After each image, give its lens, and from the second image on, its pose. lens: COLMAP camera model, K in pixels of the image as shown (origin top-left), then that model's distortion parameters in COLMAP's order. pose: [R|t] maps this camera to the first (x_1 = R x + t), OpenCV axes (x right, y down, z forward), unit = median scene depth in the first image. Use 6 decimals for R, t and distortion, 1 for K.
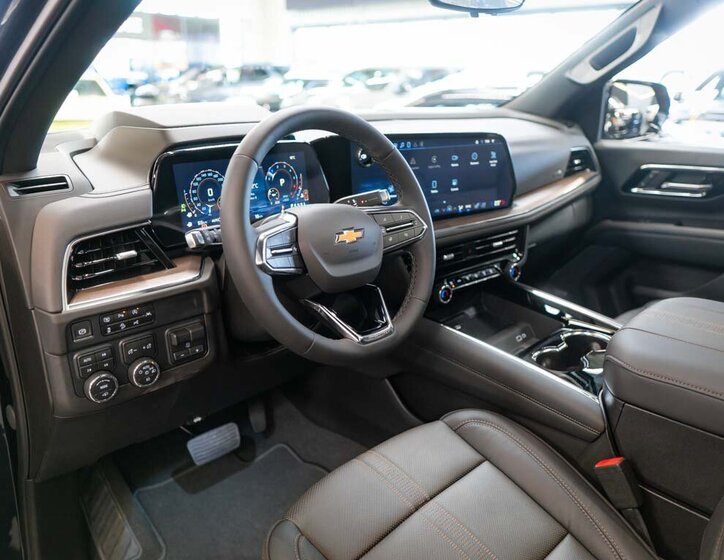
lens RADIAL K [[605.3, 0, 362.0], [0, 605.3, 280.0], [0, 0, 1]] dist [0.006335, 0.006110]
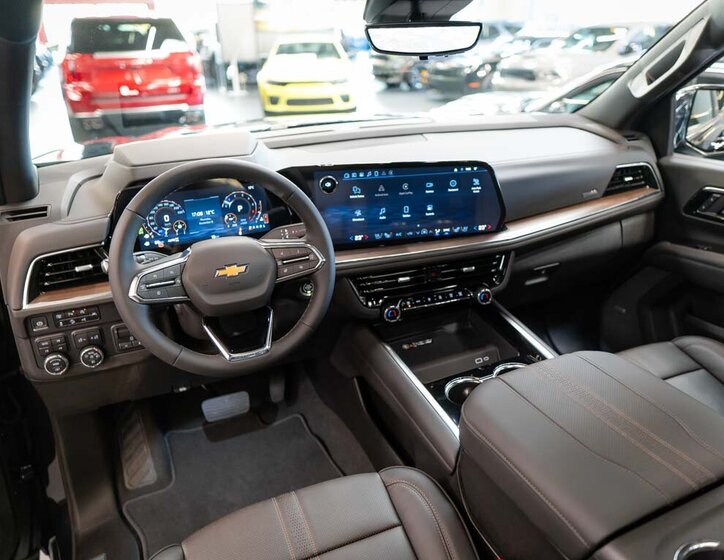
lens RADIAL K [[594.6, 0, 397.4], [0, 594.6, 278.7], [0, 0, 1]] dist [0.000084, 0.004167]
pose [[0.940360, 0.110867, -0.321607, 0.613880], [-0.085151, 0.992018, 0.092999, -0.178150], [0.329350, -0.060067, 0.942295, -0.007260]]
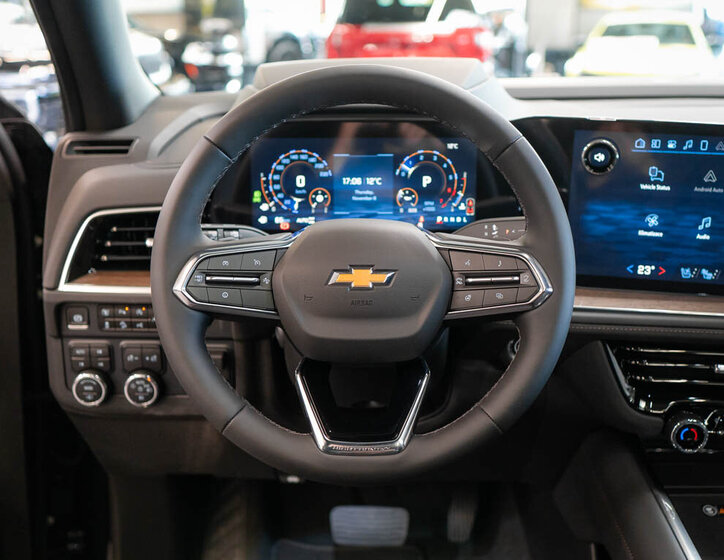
lens RADIAL K [[813.8, 0, 362.0], [0, 813.8, 280.0], [0, 0, 1]] dist [0.001996, 0.001539]
pose [[0.684450, 0.212942, -0.697269, 0.510301], [-0.224049, 0.971549, 0.076775, -0.122768], [0.693780, 0.103673, 0.712686, 0.374241]]
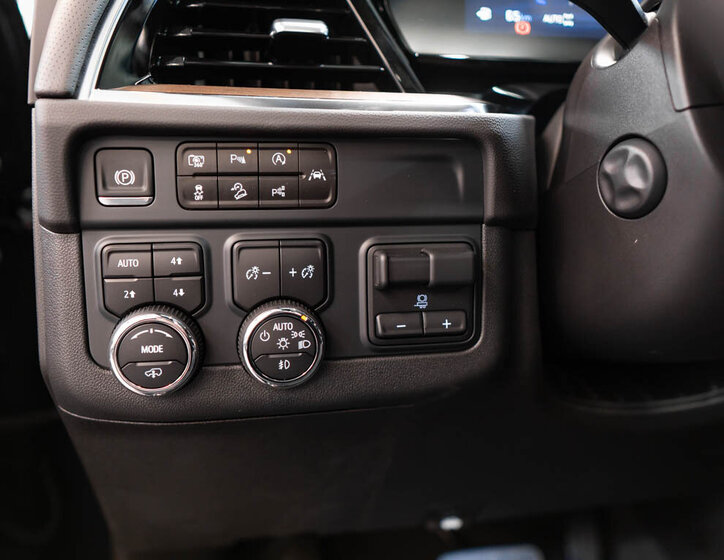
lens RADIAL K [[593.3, 0, 344.3], [0, 593.3, 276.9], [0, 0, 1]] dist [-0.004178, -0.001402]
pose [[0.826012, 0.088716, -0.556627, -0.130358], [-0.174004, 0.979437, -0.102110, 0.129317], [0.536122, 0.181200, 0.824464, 0.661046]]
